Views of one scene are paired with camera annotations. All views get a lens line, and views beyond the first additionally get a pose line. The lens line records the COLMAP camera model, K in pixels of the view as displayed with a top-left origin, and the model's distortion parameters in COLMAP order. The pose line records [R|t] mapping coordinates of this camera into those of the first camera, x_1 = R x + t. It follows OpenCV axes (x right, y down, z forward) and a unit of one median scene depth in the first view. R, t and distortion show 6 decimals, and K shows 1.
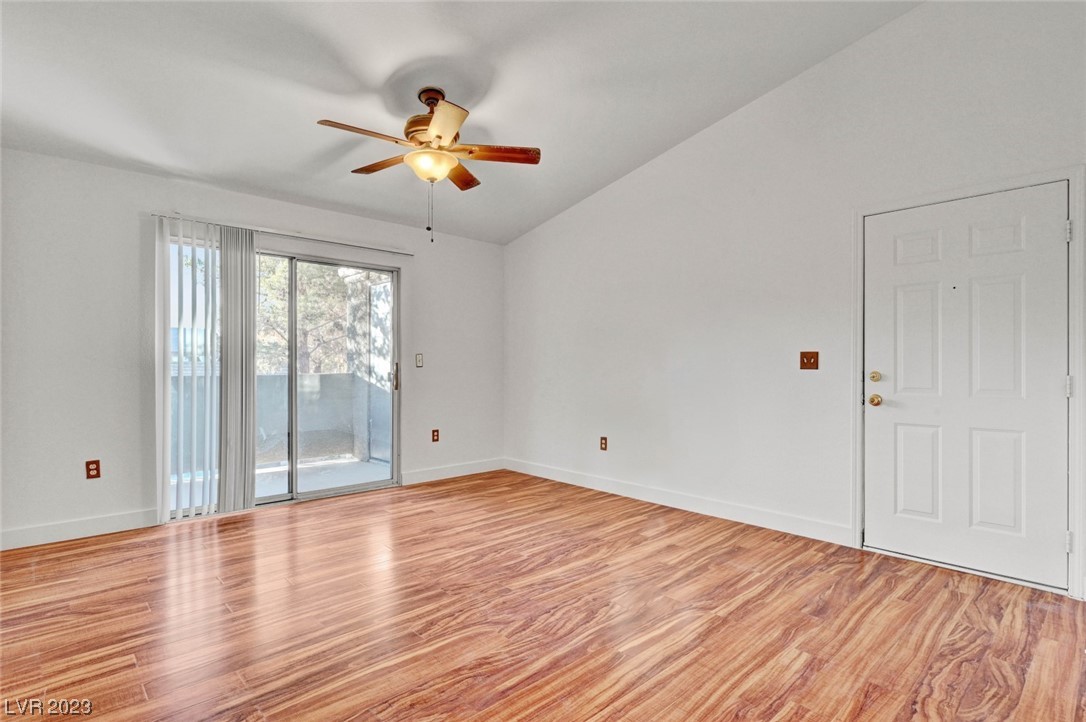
lens RADIAL K [[545.1, 0, 550.2], [0, 545.1, 367.3], [0, 0, 1]] dist [-0.000419, 0.000260]
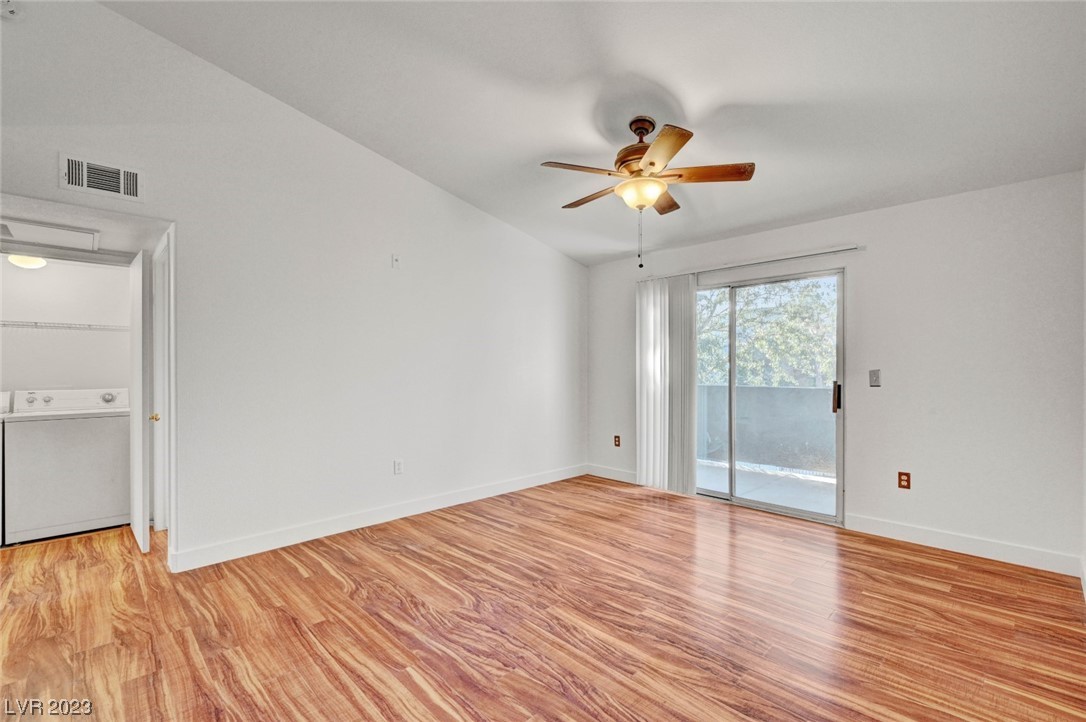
lens RADIAL K [[476.8, 0, 546.2], [0, 476.8, 370.5], [0, 0, 1]] dist [-0.000918, -0.000138]
pose [[0.014962, 0.003072, -0.999883, 0.676294], [-0.003104, 0.999991, 0.003026, -0.036975], [0.999883, 0.003059, 0.014971, 0.806365]]
